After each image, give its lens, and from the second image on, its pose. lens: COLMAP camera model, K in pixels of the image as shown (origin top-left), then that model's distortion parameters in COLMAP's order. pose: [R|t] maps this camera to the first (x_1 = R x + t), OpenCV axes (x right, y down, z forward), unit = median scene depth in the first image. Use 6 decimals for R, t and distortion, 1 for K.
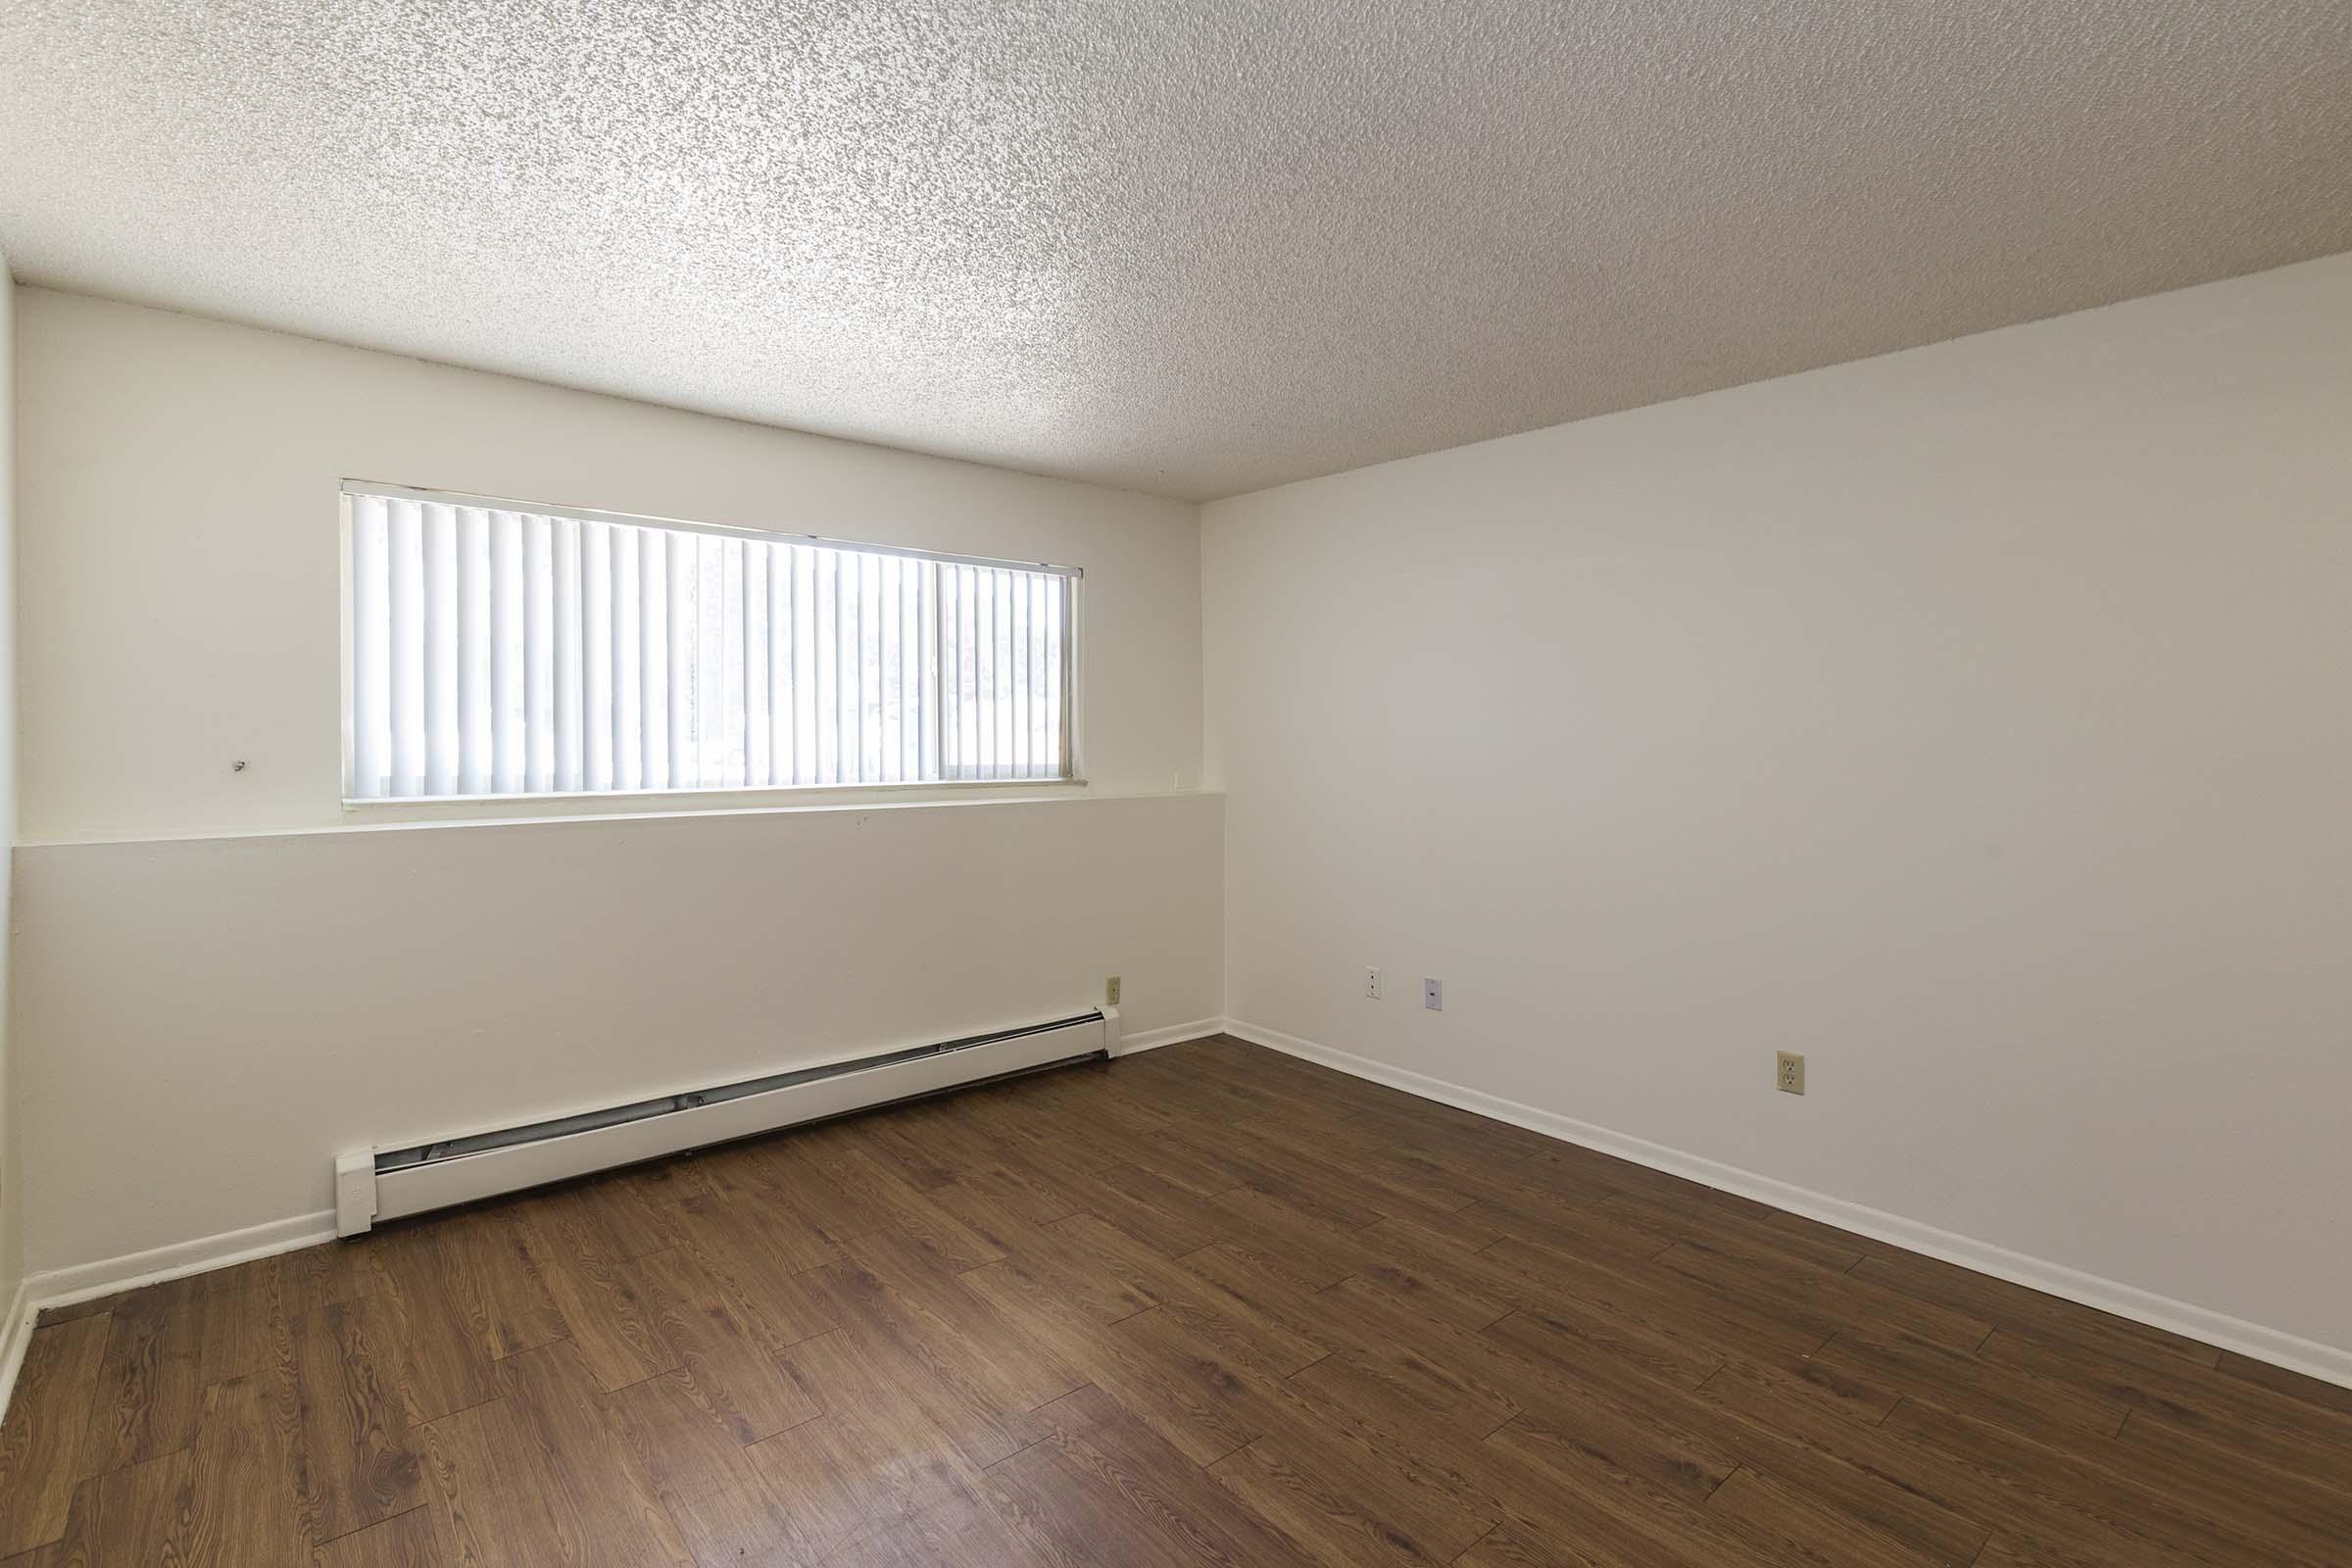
lens RADIAL K [[1108.4, 0, 1171.4], [0, 1108.4, 749.2], [0, 0, 1]] dist [0.005446, 0.000777]
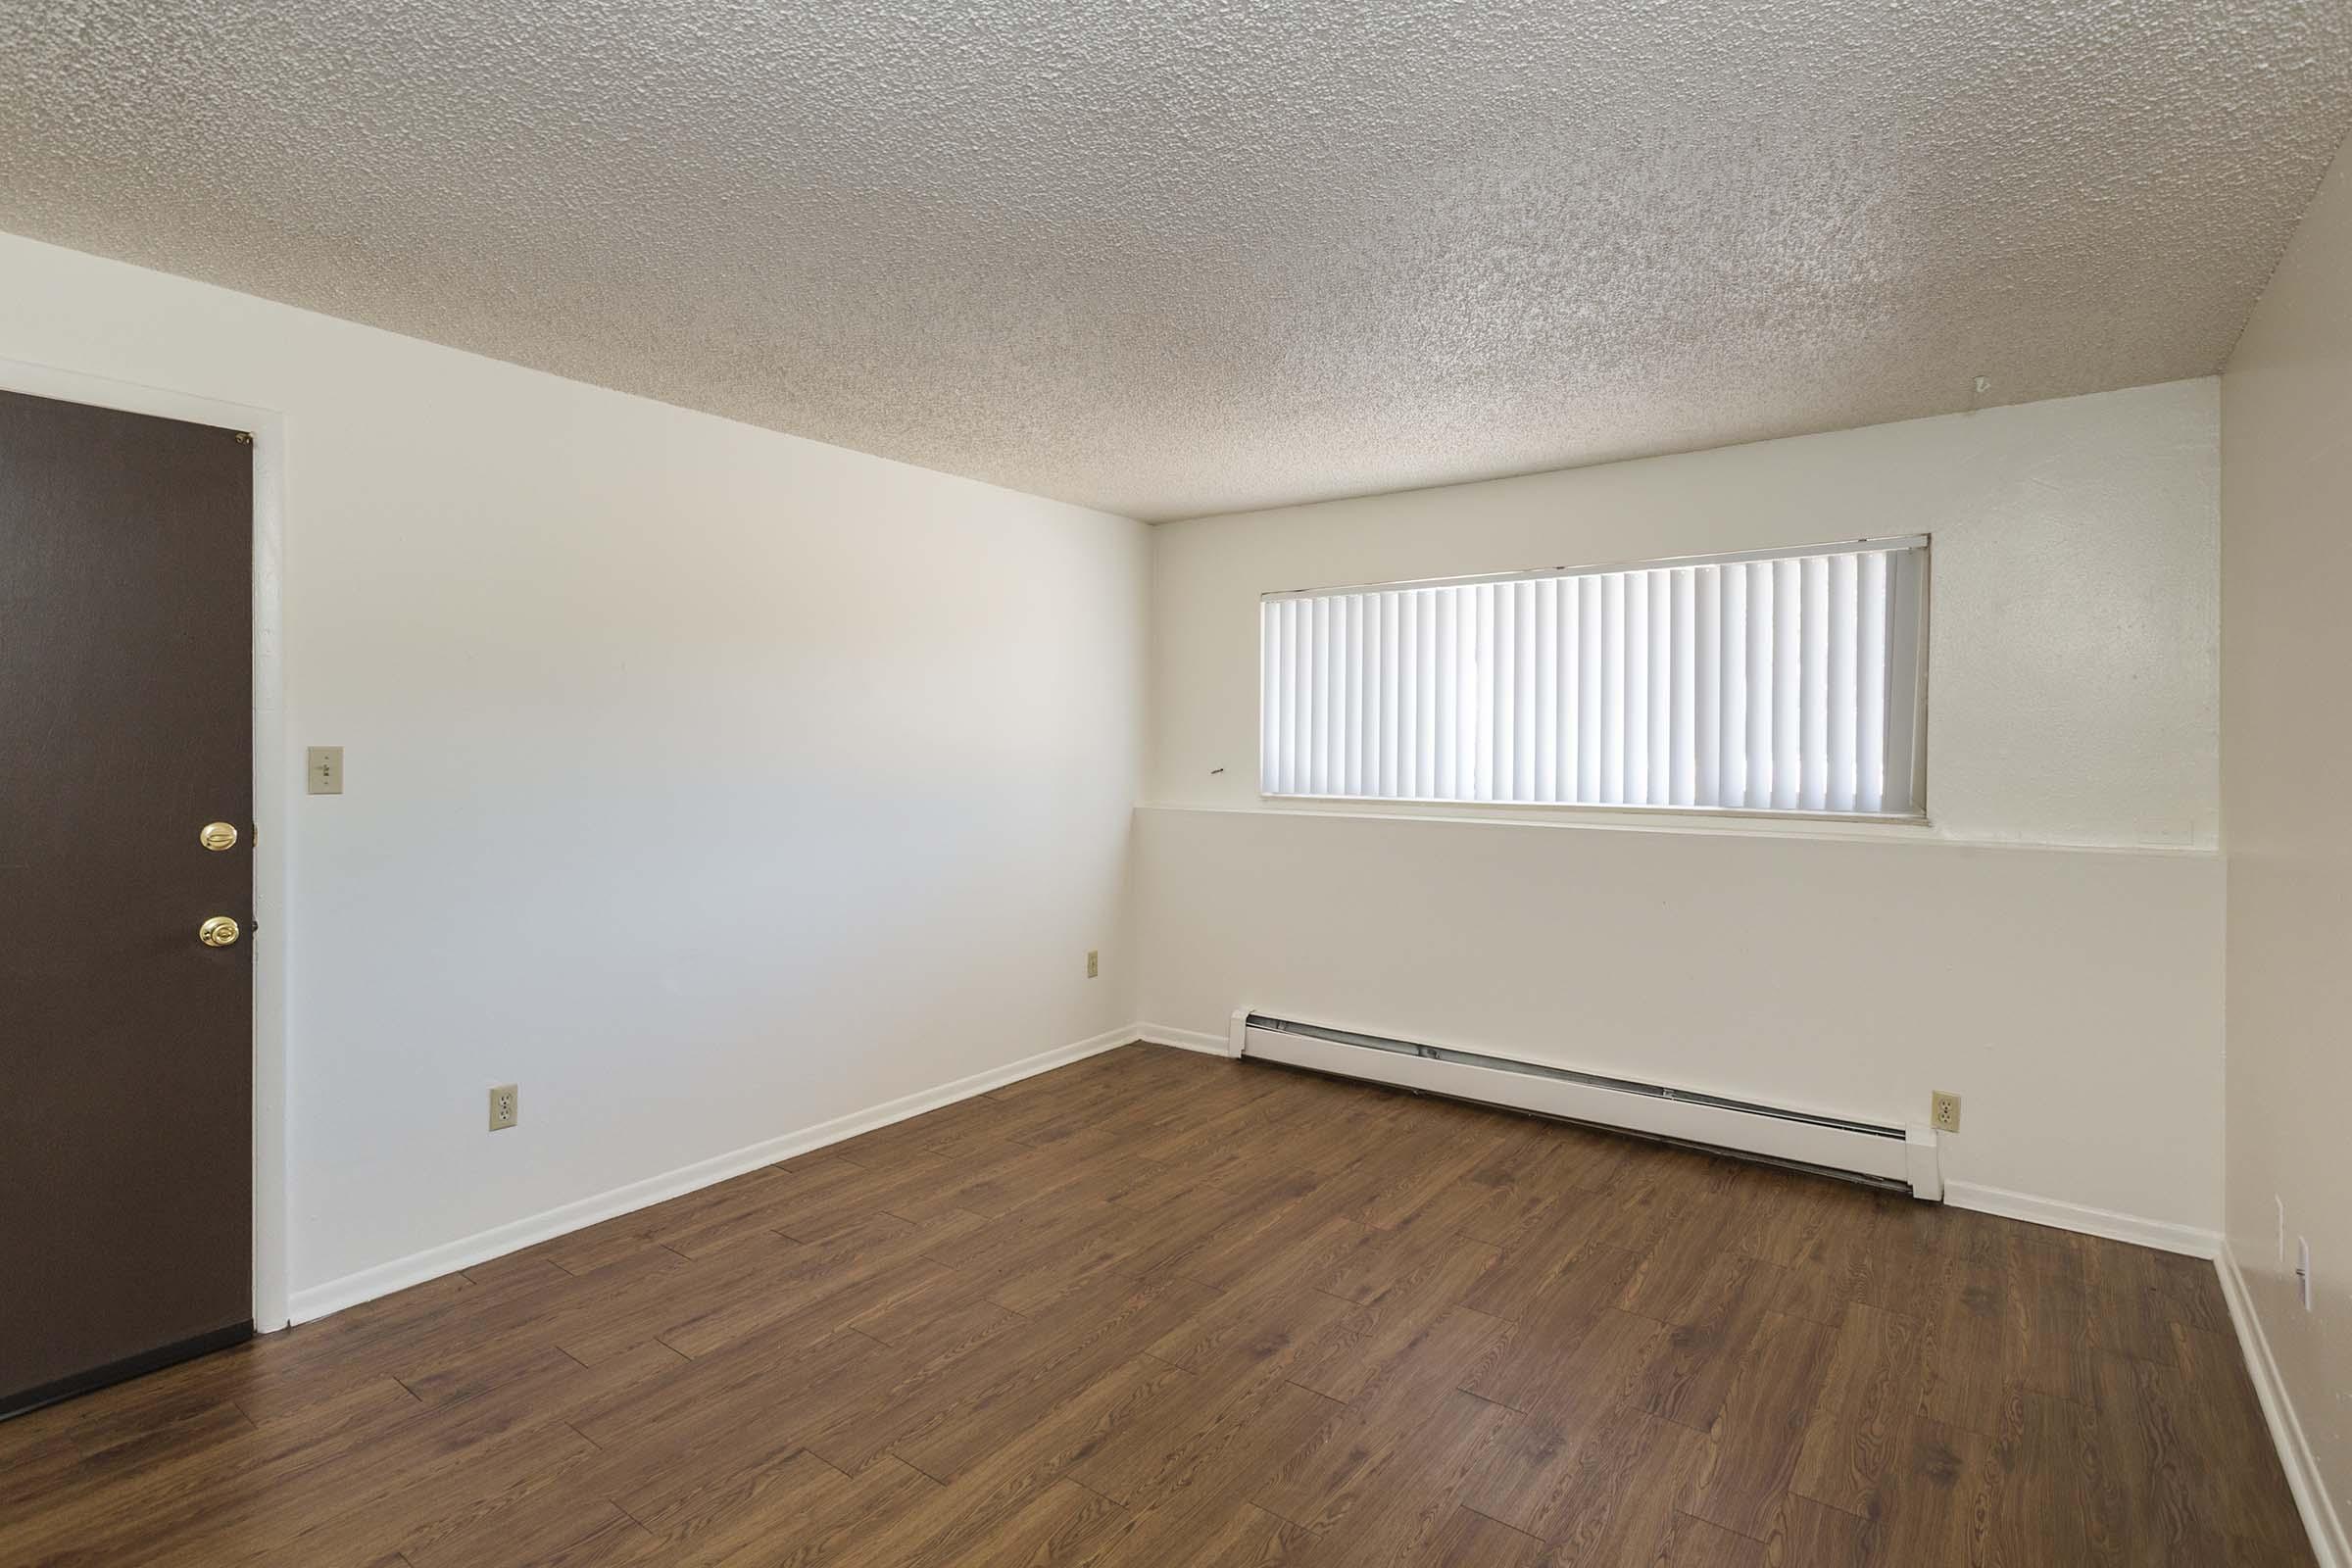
lens RADIAL K [[1176.7, 0, 1182.0], [0, 1176.7, 768.6], [0, 0, 1]] dist [0.017724, -0.001089]
pose [[0.211151, 0.014891, -0.977340, 0.809210], [-0.019826, 0.999743, 0.010949, -0.005819], [0.977252, 0.017064, 0.211392, 0.471304]]
